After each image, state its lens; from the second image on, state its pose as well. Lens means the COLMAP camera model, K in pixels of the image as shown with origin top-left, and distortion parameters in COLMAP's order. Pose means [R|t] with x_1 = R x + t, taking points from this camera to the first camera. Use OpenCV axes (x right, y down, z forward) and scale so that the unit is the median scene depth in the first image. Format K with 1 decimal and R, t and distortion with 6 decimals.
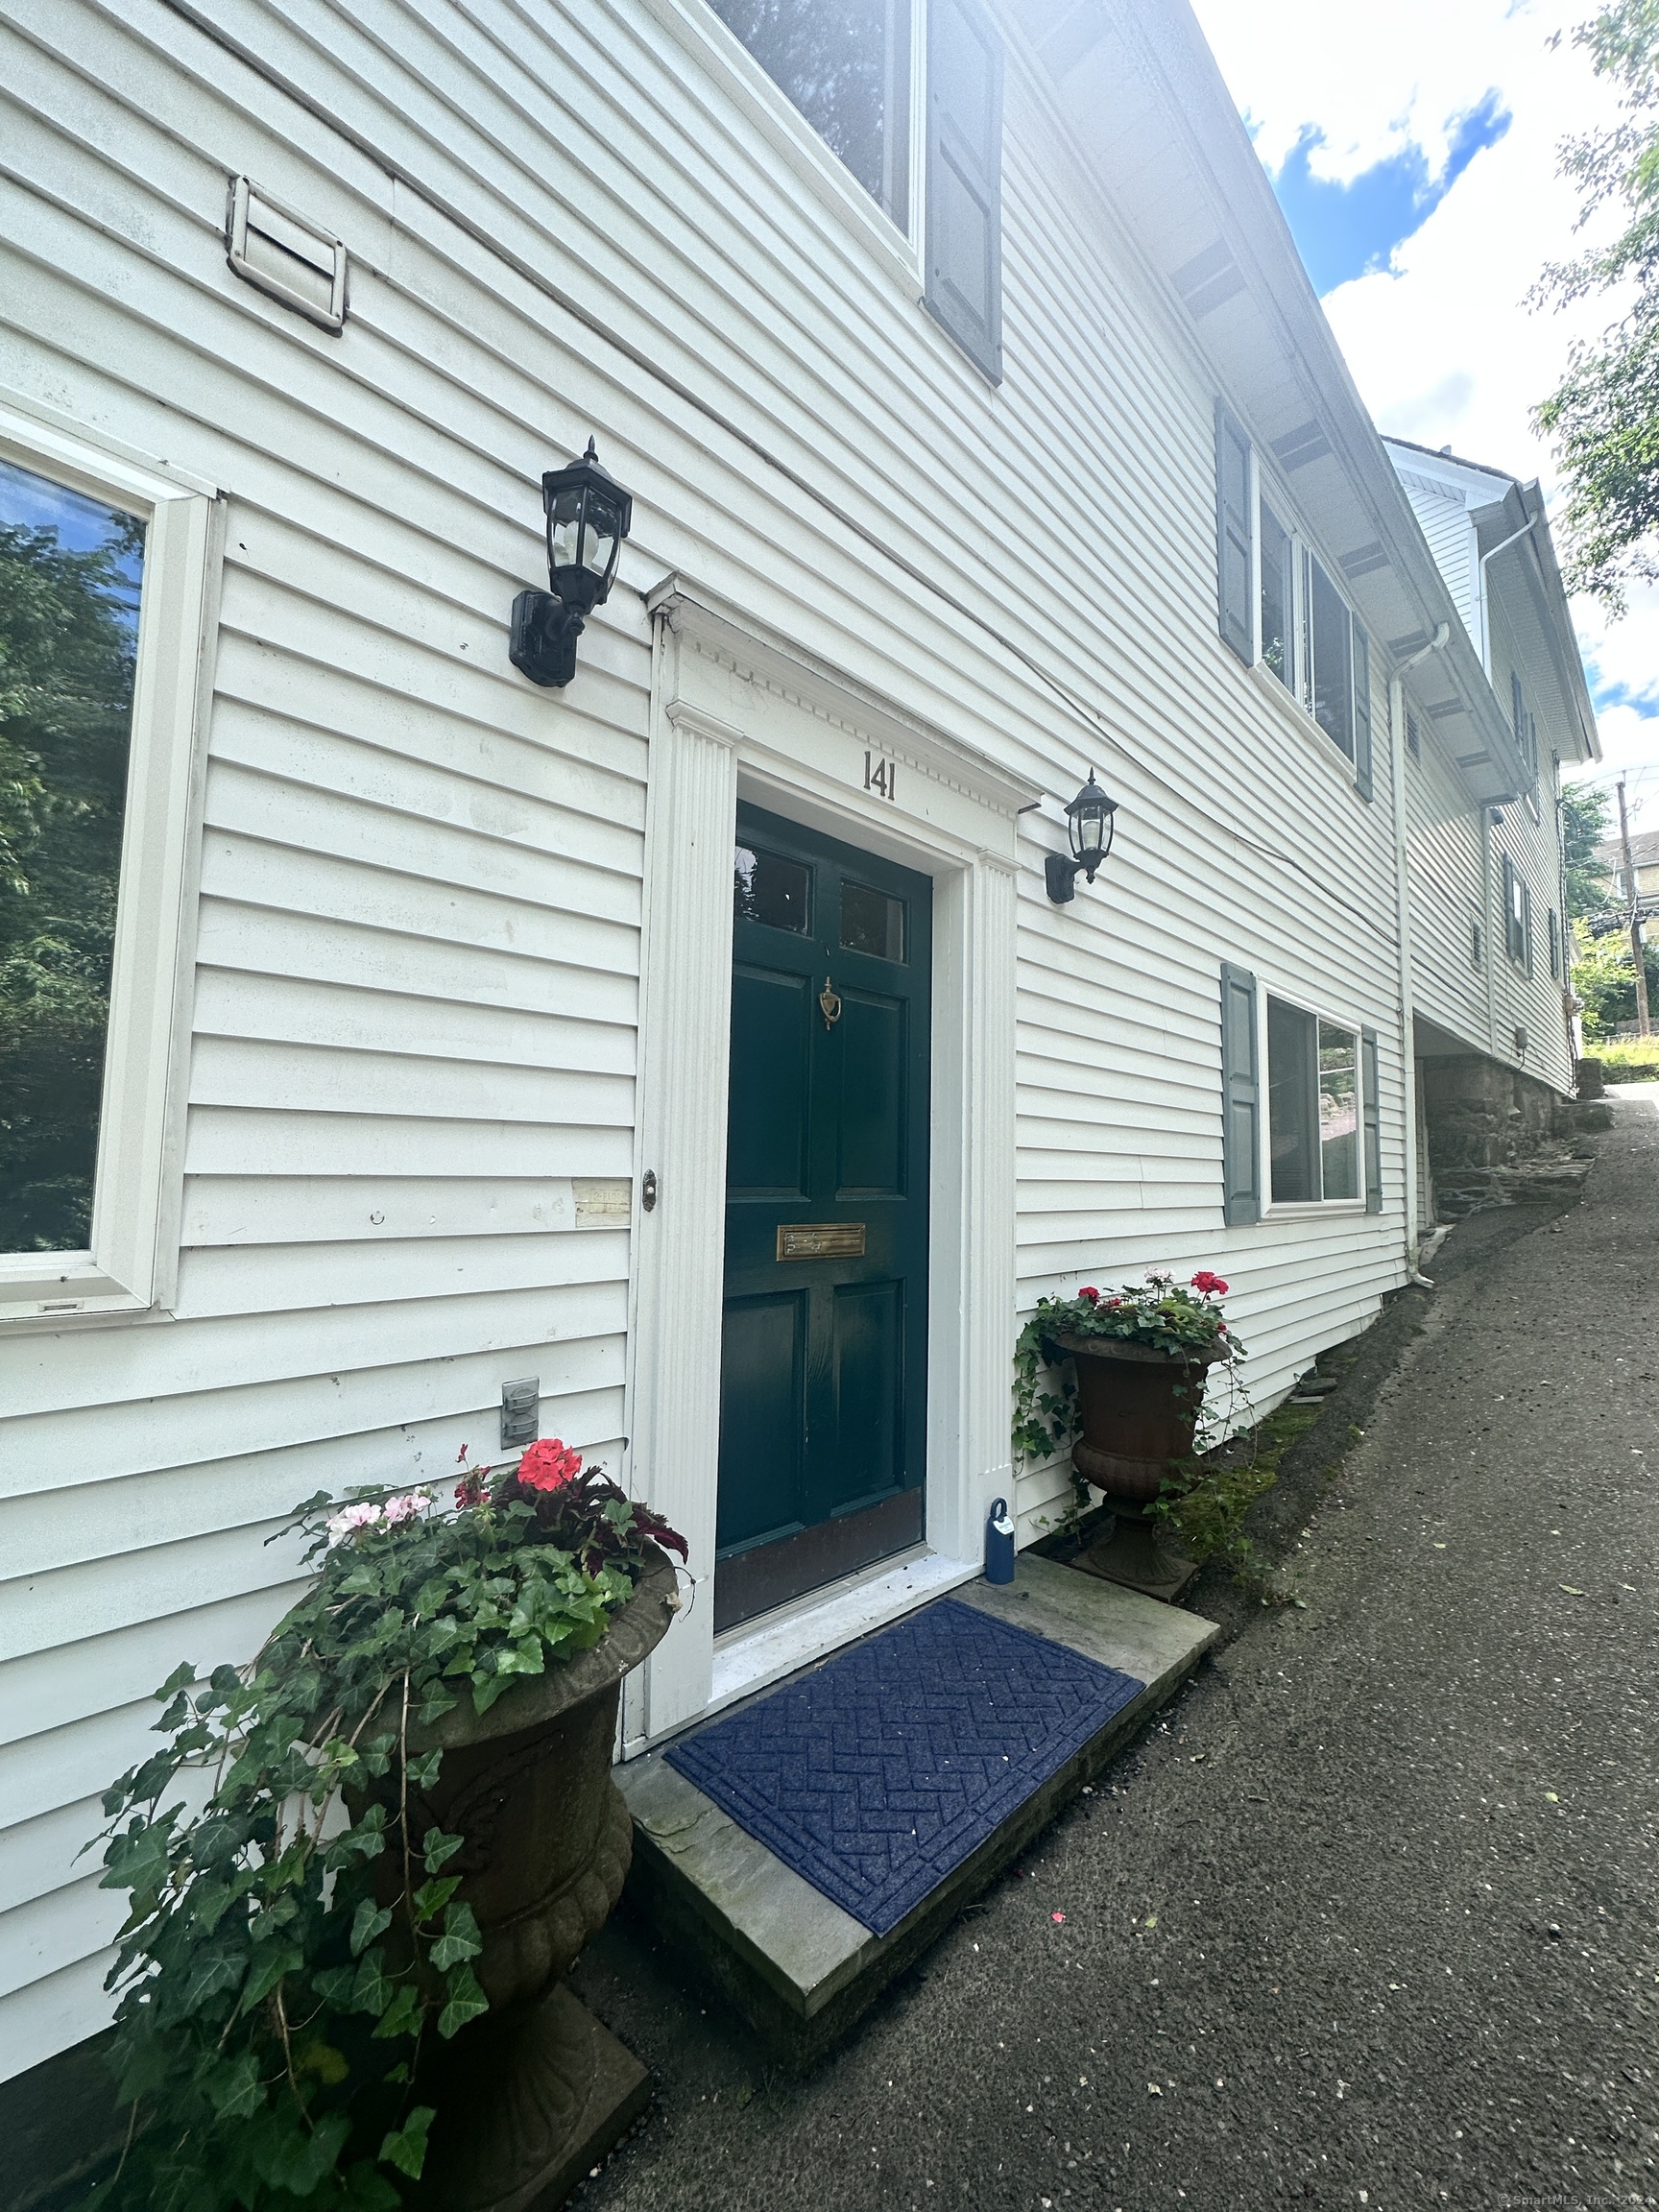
lens RADIAL K [[878.8, 0, 830.6], [0, 878.8, 1099.1], [0, 0, 1]] dist [-0.006370, 0.000825]
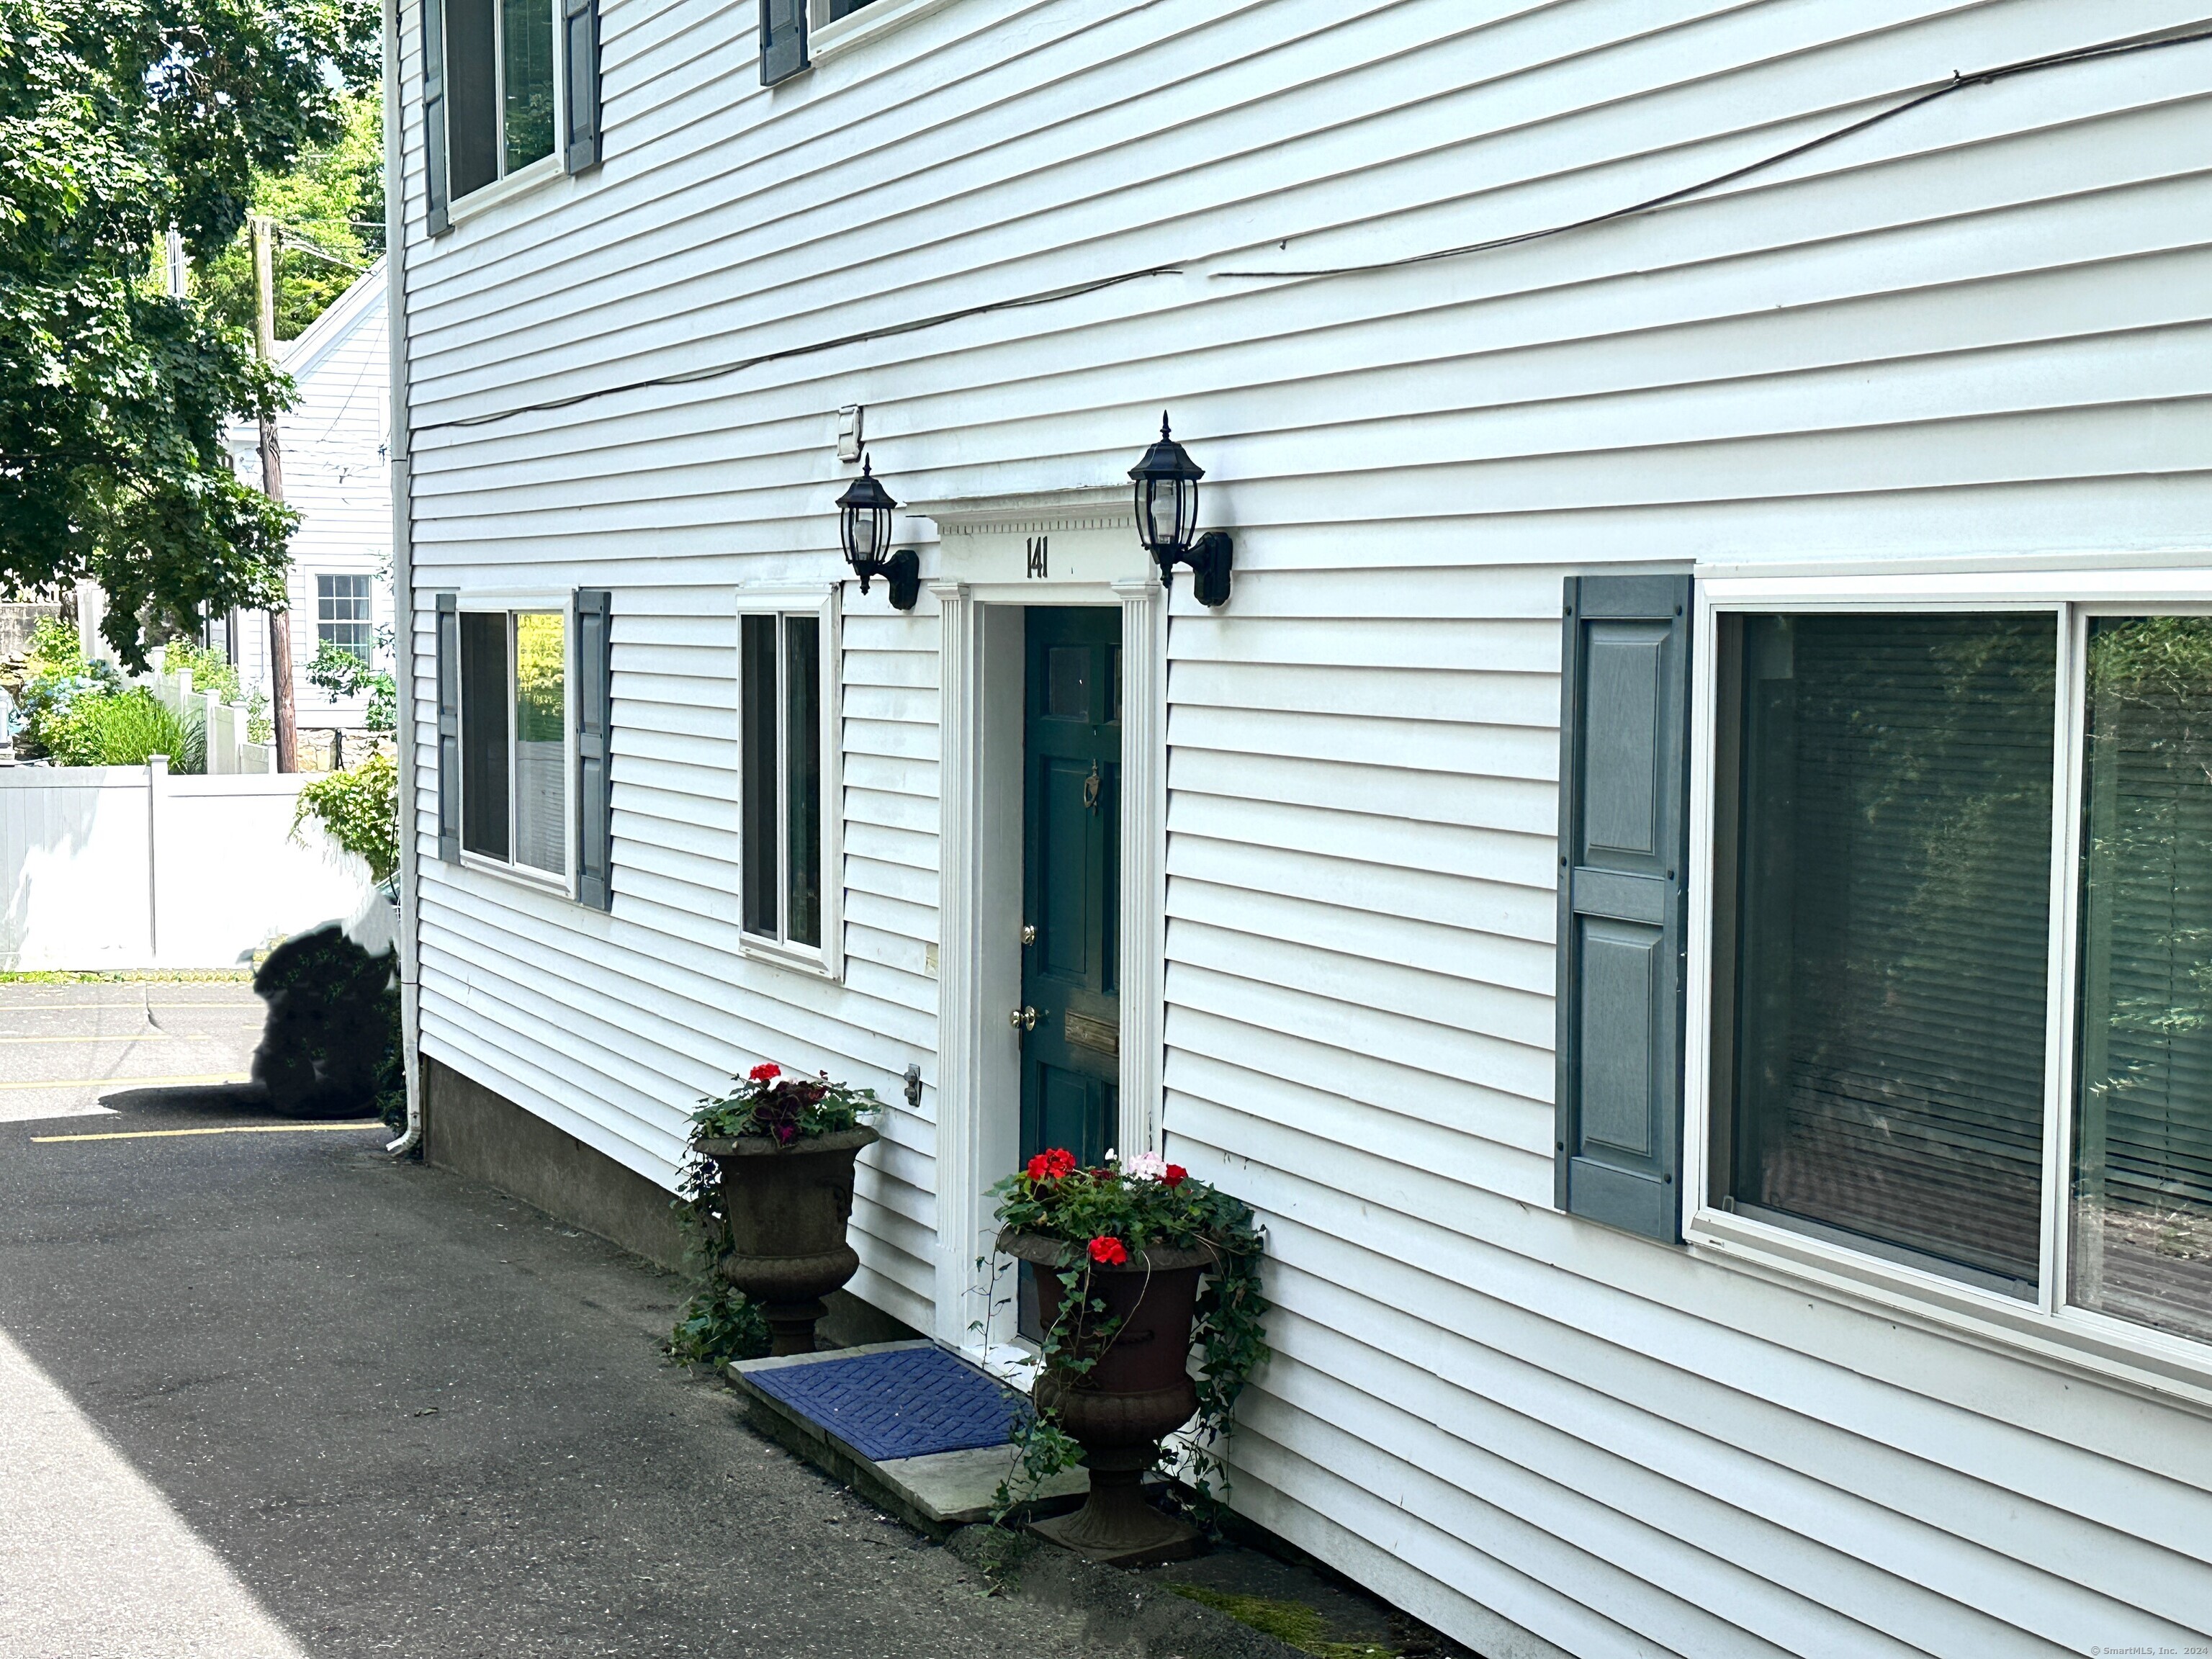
lens RADIAL K [[3103.9, 0, 1106.4], [0, 3103.9, 832.0], [0, 0, 1]] dist [0.039142, 0.000000]
pose [[-0.340638, 0.037038, -0.939465, 3.478614], [0.054353, 0.998328, 0.019651, -0.138137], [0.938622, -0.044369, -0.342082, 2.383583]]
